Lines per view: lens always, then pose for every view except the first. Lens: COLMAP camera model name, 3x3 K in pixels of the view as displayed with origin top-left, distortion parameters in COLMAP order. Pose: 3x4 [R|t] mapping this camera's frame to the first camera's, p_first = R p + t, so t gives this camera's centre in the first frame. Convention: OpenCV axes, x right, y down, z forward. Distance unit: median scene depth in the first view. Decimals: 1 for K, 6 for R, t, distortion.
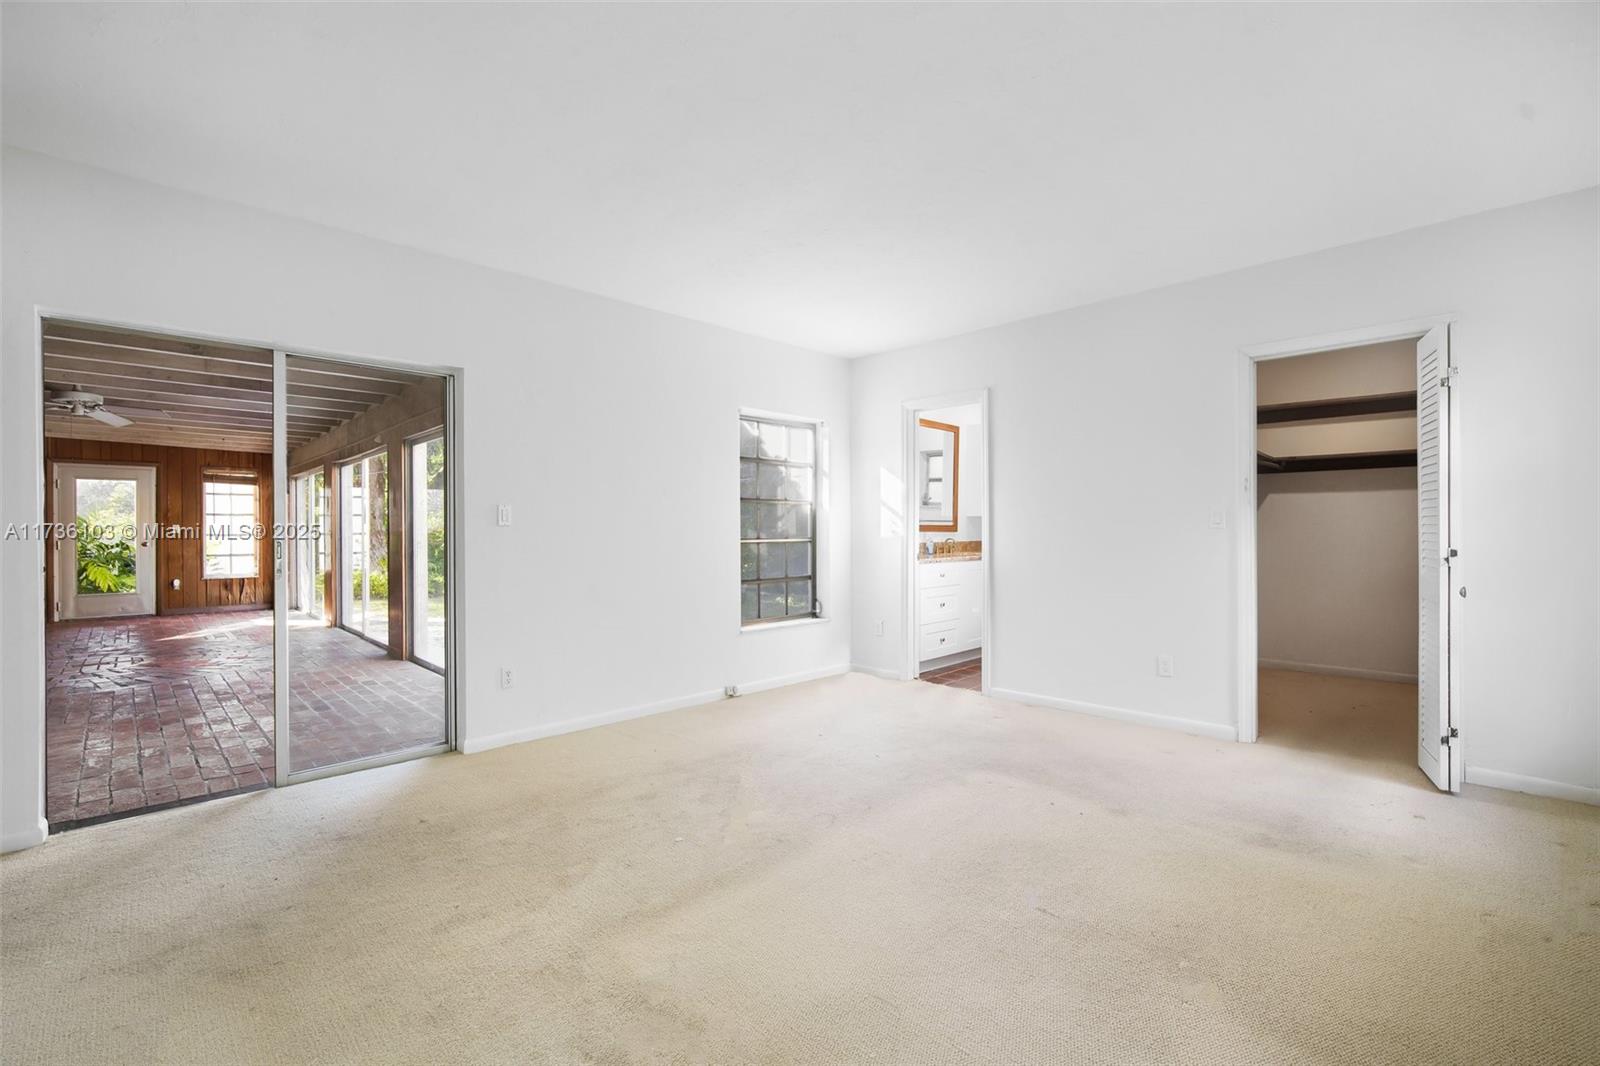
lens RADIAL K [[700.2, 0, 800.7], [0, 700.2, 529.2], [0, 0, 1]] dist [-0.010190, 0.000558]
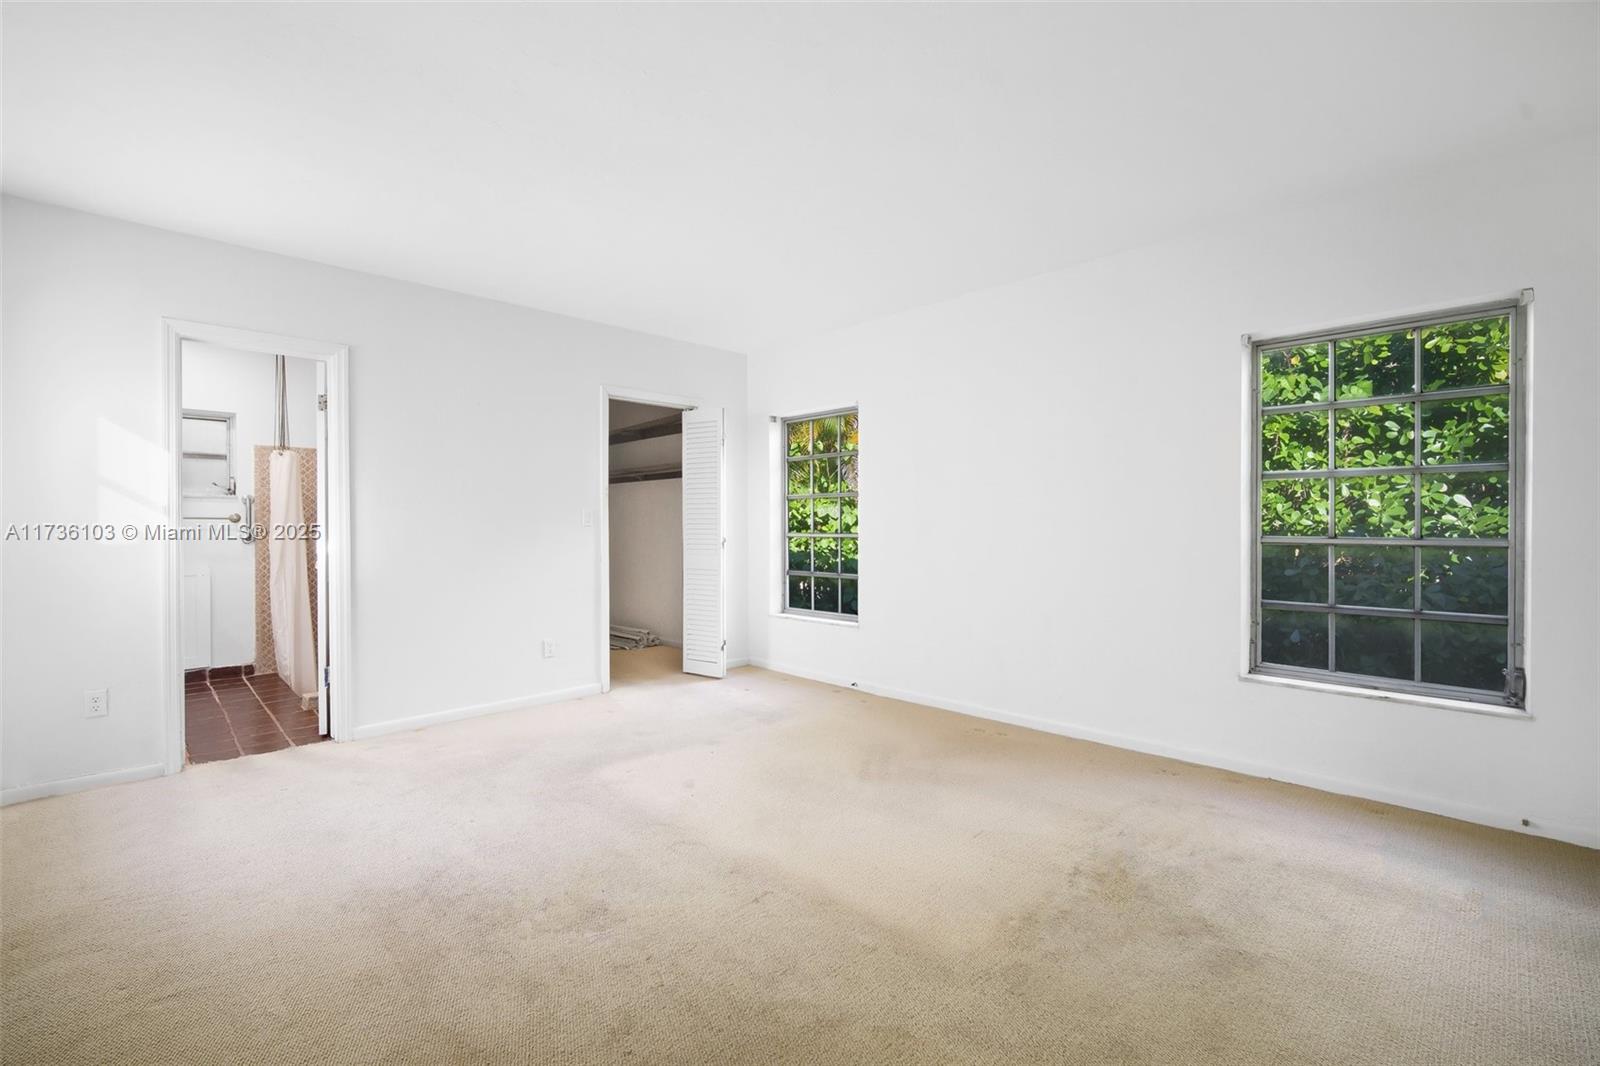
lens RADIAL K [[700.2, 0, 795.2], [0, 700.2, 530.9], [0, 0, 1]] dist [-0.010190, 0.000558]
pose [[0.021014, -0.008115, 0.999746, -0.340074], [0.008566, 0.999932, 0.007937, 0.001678], [-0.999742, 0.008398, 0.021082, 0.333579]]
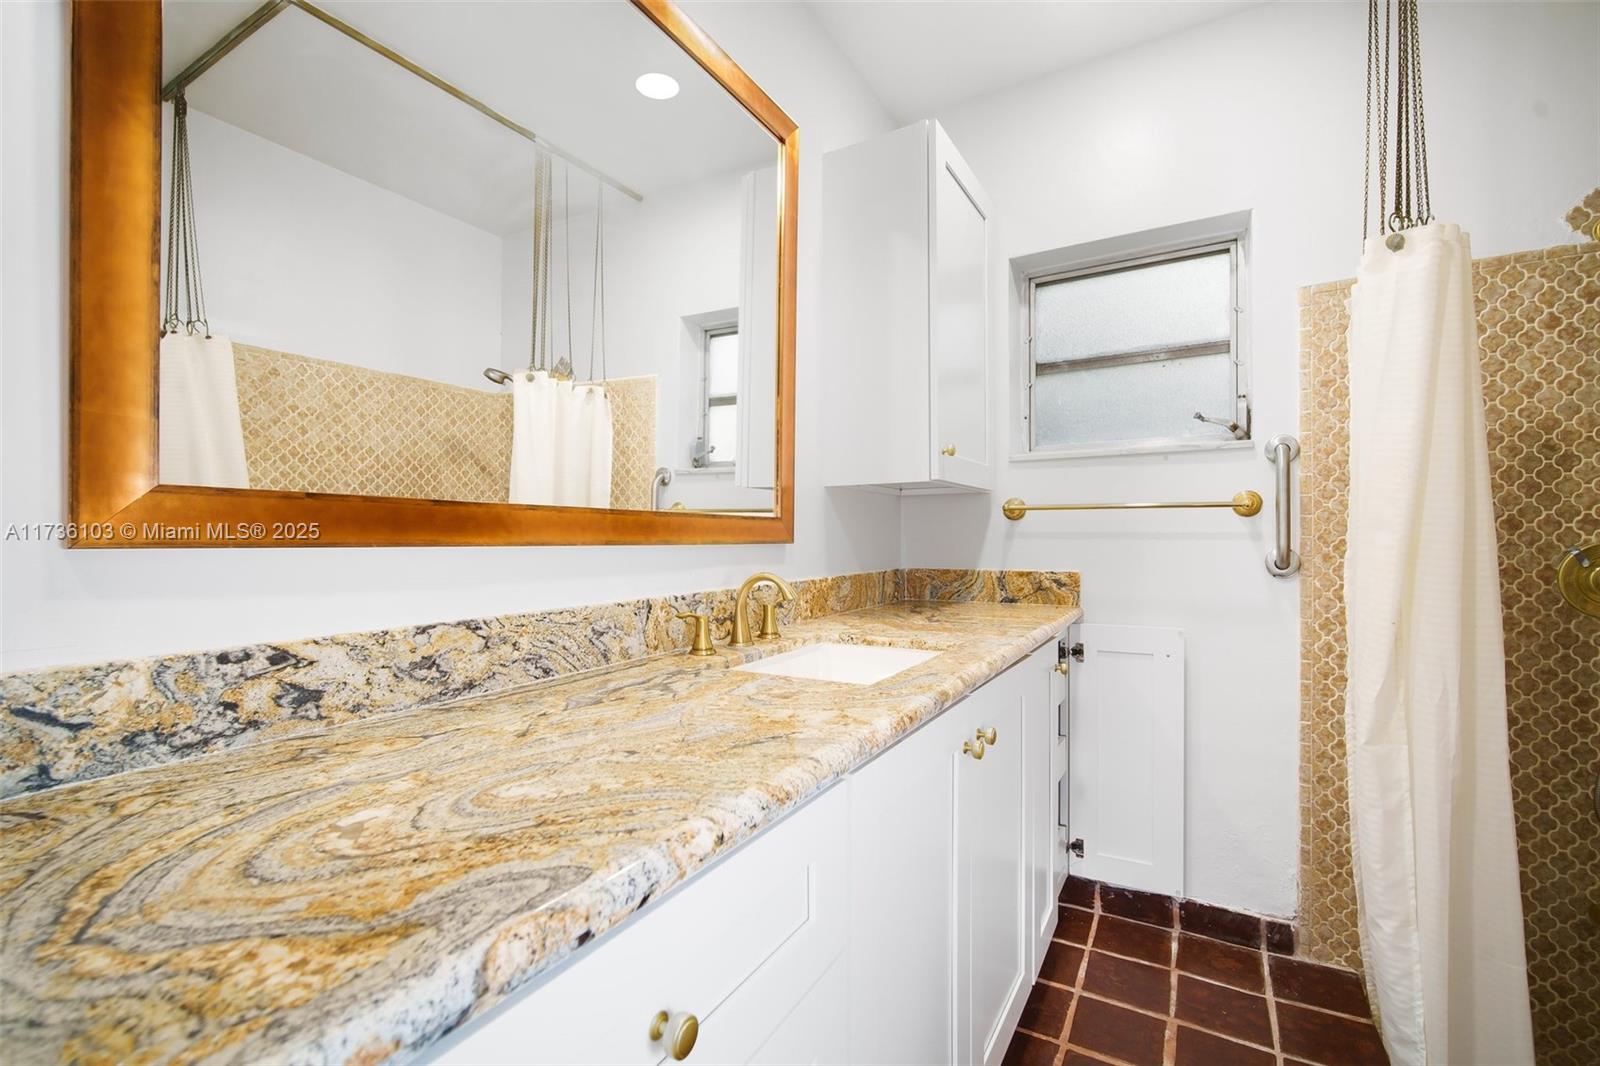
lens RADIAL K [[700.2, 0, 791.3], [0, 700.2, 537.1], [0, 0, 1]] dist [-0.010190, 0.000558]
pose [[0.970432, -0.000499, 0.241376, 0.157329], [0.001709, 0.999987, -0.004806, 0.002348], [-0.241371, 0.005077, 0.970420, 0.731257]]
